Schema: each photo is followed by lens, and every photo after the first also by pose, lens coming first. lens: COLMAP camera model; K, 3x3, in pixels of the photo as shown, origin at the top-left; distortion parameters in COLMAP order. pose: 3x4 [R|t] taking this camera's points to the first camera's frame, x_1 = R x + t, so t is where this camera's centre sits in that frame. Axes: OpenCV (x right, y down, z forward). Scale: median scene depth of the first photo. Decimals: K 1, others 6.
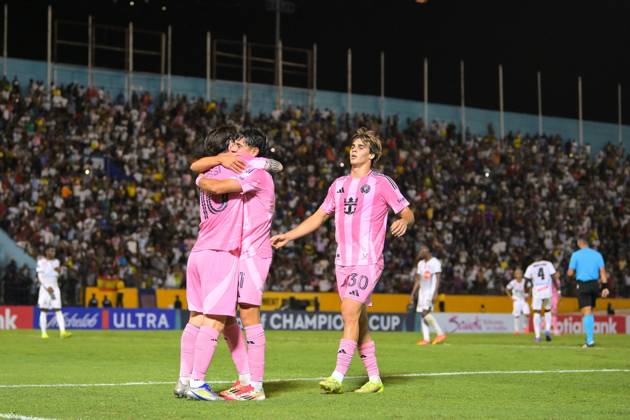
lens RADIAL K [[3765.1, 0, 315.0], [0, 3765.1, 210.0], [0, 0, 1]] dist [0.043752, -8.287880]
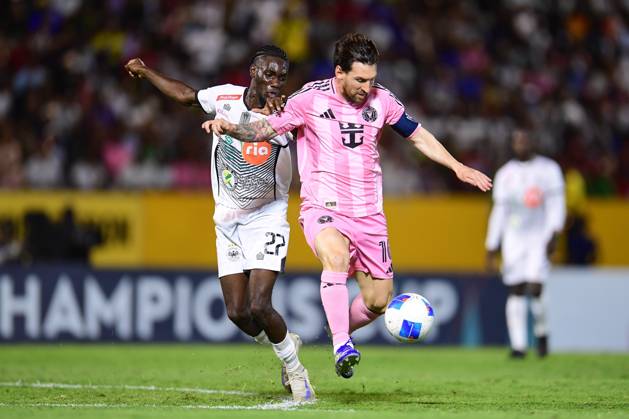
lens RADIAL K [[3759.1, 0, 314.5], [0, 3759.1, 209.5], [0, 0, 1]] dist [0.043752, -8.287880]
pose [[0.999978, -0.001990, -0.006325, 0.014453], [0.001999, 0.999997, 0.001402, 0.022662], [0.006322, -0.001415, 0.999979, 0.745083]]
